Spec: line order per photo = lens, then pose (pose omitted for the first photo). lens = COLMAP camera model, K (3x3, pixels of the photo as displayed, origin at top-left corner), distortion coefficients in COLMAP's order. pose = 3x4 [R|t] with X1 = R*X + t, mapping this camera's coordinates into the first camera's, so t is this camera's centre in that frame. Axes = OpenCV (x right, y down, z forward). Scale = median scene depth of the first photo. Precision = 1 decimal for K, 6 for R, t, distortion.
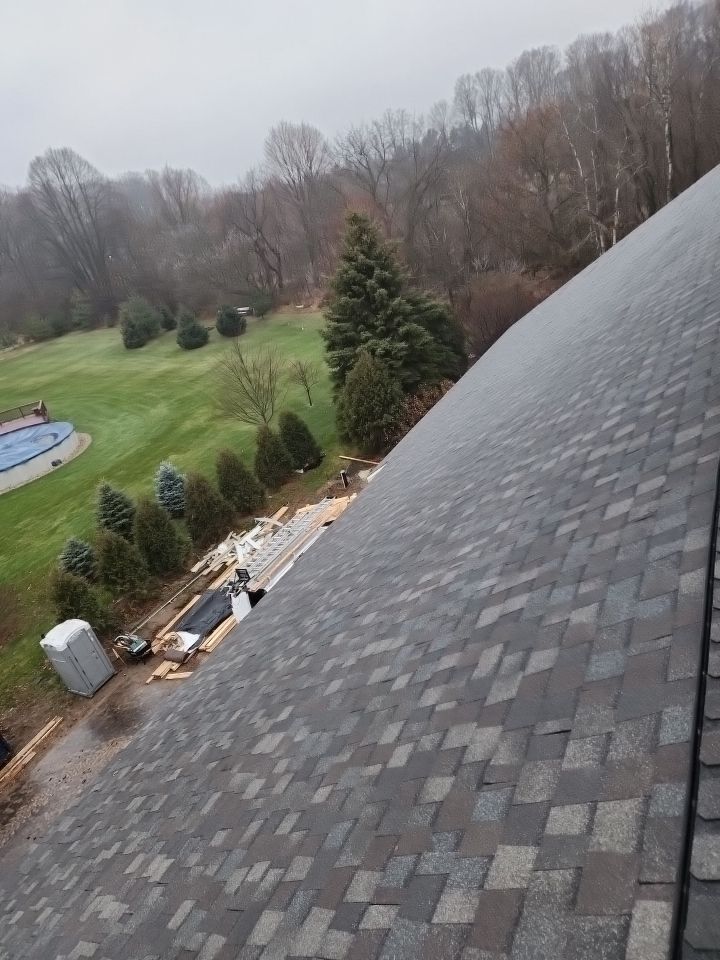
lens RADIAL K [[644.7, 0, 358.0], [0, 644.7, 481.2], [0, 0, 1]] dist [0.062286, -0.044057]
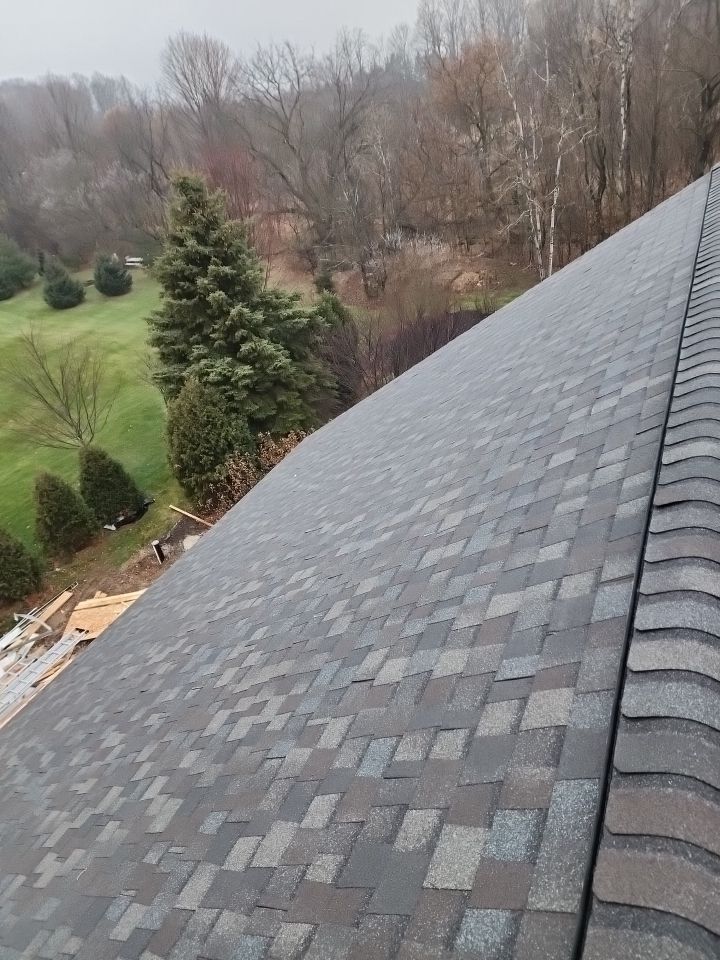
lens RADIAL K [[644.7, 0, 366.0], [0, 644.7, 483.2], [0, 0, 1]] dist [0.062286, -0.044057]
pose [[0.996009, 0.034159, 0.082463, 0.140343], [-0.041545, 0.995113, 0.089575, -0.145988], [-0.079000, -0.092643, 0.992560, 0.234158]]
